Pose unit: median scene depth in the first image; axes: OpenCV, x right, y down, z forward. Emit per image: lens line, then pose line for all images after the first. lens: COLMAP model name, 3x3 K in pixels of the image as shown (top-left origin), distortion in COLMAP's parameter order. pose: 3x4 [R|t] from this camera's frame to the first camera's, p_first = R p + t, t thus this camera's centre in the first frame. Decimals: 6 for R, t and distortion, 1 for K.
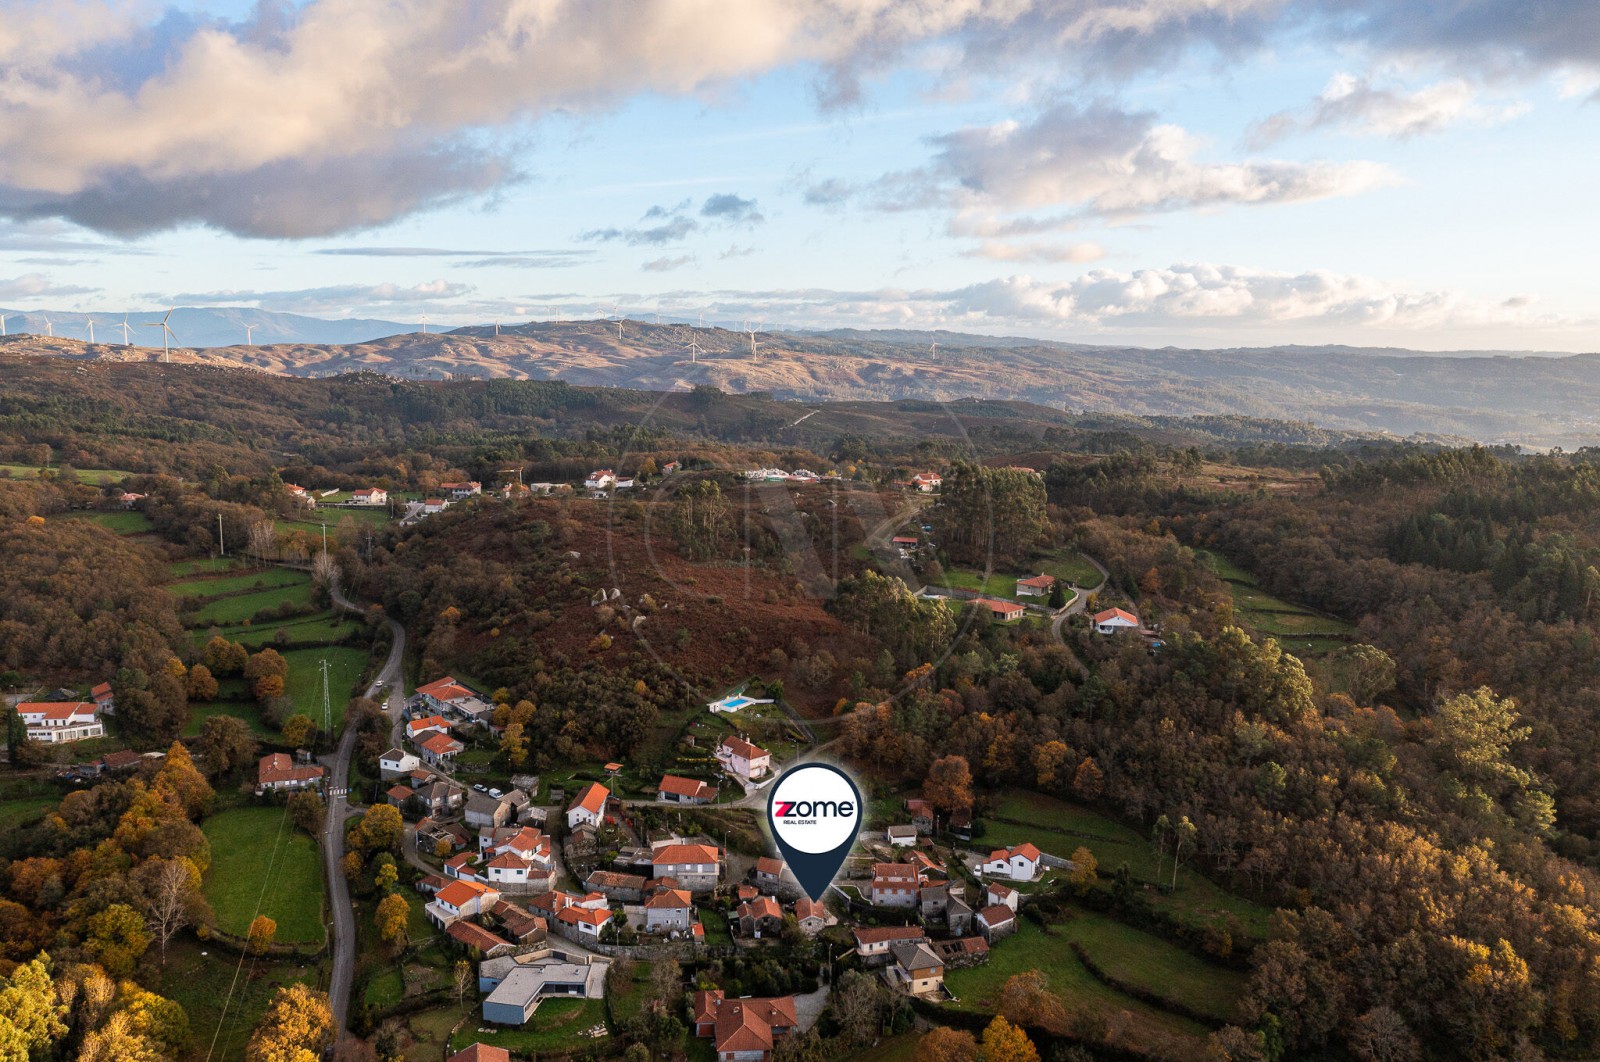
lens RADIAL K [[1257.6, 0, 807.6], [0, 1257.6, 536.3], [0, 0, 1]] dist [0.000073, 0.037831]
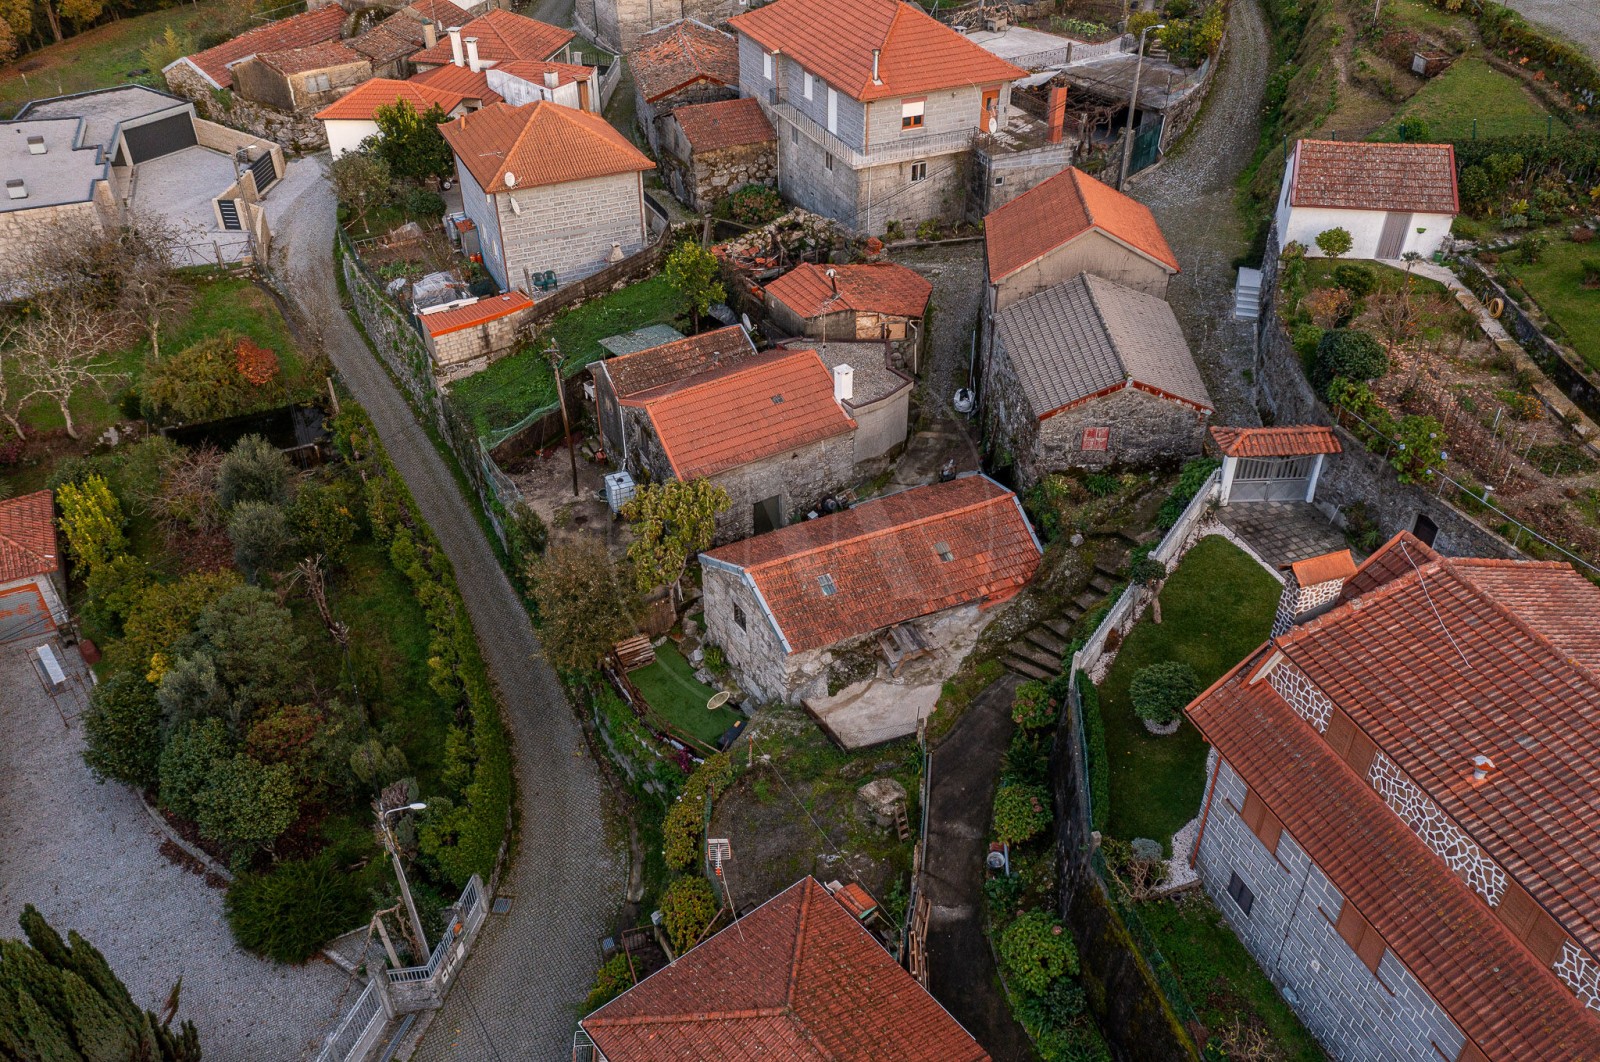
lens RADIAL K [[1257.6, 0, 800.9], [0, 1257.6, 534.2], [0, 0, 1]] dist [0.000073, 0.037831]
pose [[0.375489, 0.528255, -0.761547, 0.096745], [-0.128288, 0.843385, 0.521769, 0.207454], [0.917905, -0.098222, 0.384451, 0.871693]]
